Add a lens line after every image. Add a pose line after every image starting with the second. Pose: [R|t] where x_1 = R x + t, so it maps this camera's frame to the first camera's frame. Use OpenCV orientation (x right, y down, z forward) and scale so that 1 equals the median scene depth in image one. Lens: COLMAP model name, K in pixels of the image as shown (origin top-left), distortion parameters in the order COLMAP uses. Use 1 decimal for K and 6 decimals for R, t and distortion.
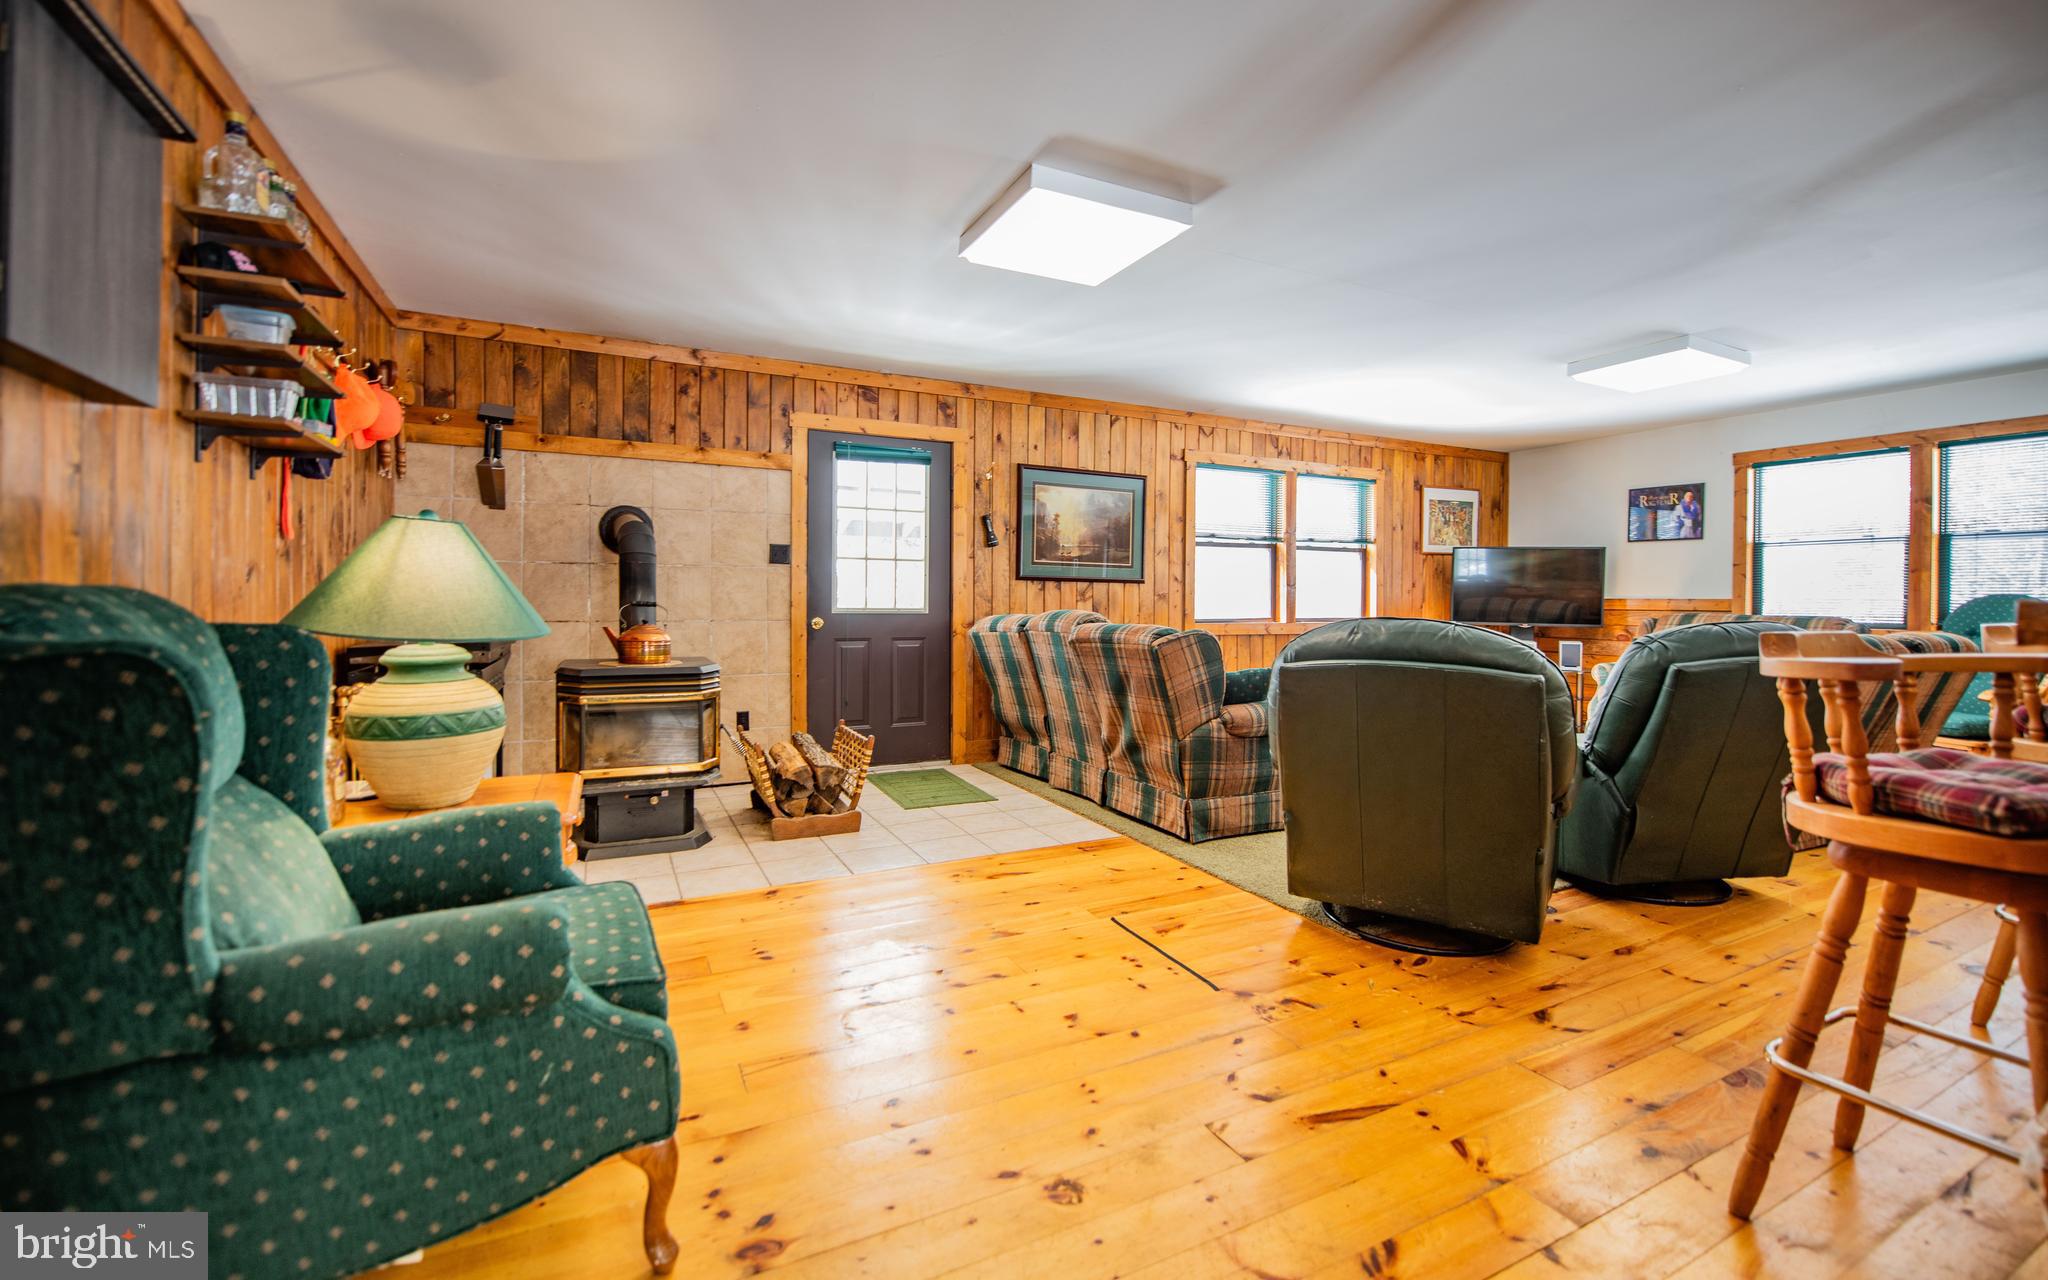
lens RADIAL K [[830.8, 0, 998.3], [0, 830.8, 612.5], [0, 0, 1]] dist [-0.016116, -0.000757]
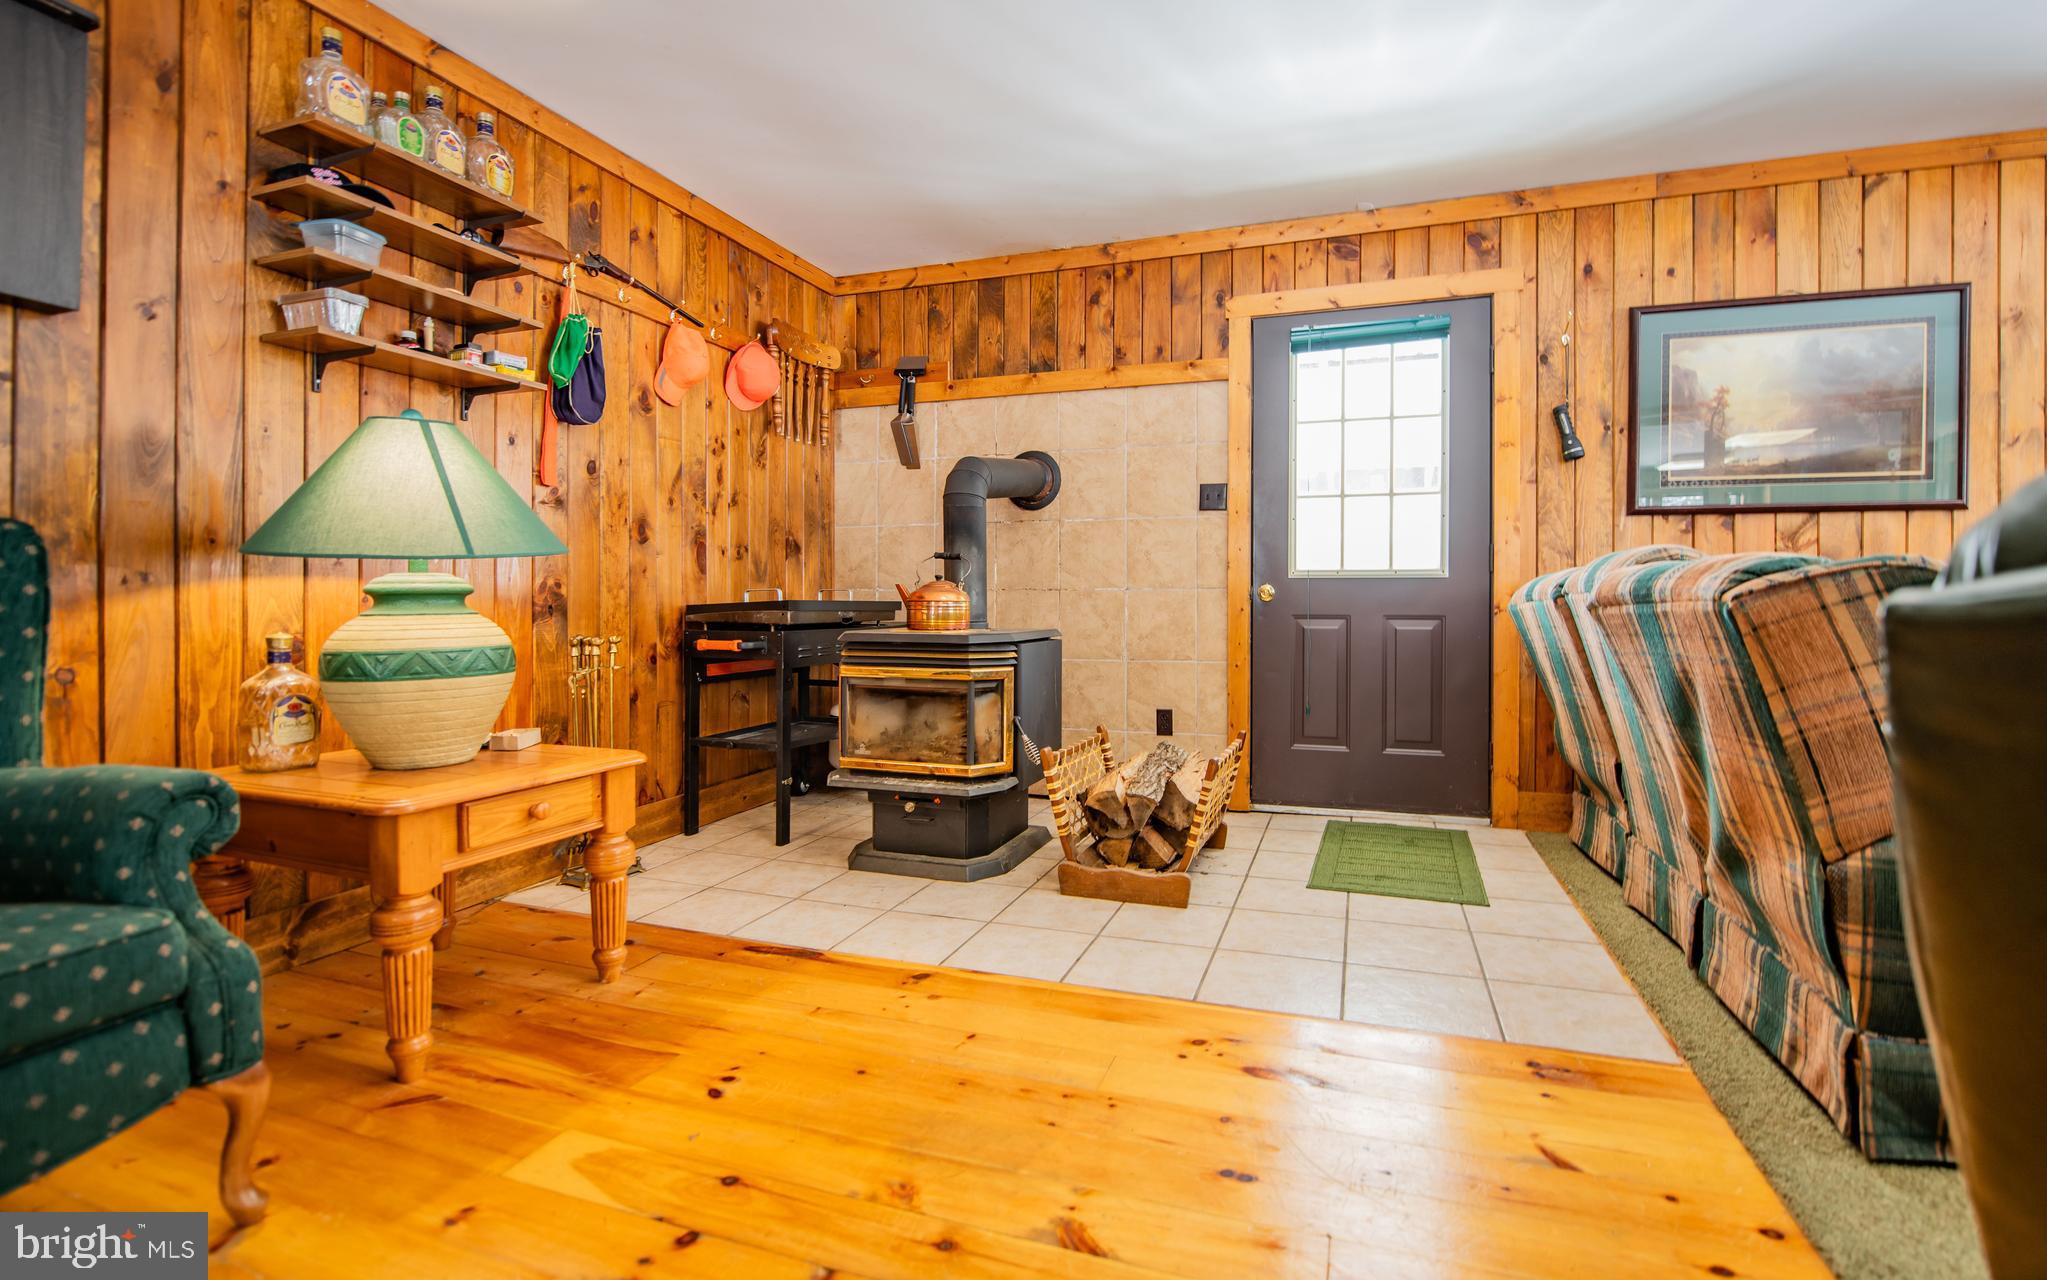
lens RADIAL K [[873.5, 0, 1074.6], [0, 873.5, 612.4], [0, 0, 1]] dist [-0.016129, -0.000813]
pose [[0.728004, 0.000635, -0.685573, 0.176891], [-0.005568, 0.999972, -0.004986, 0.036192], [0.685550, 0.007447, 0.727987, 0.371656]]
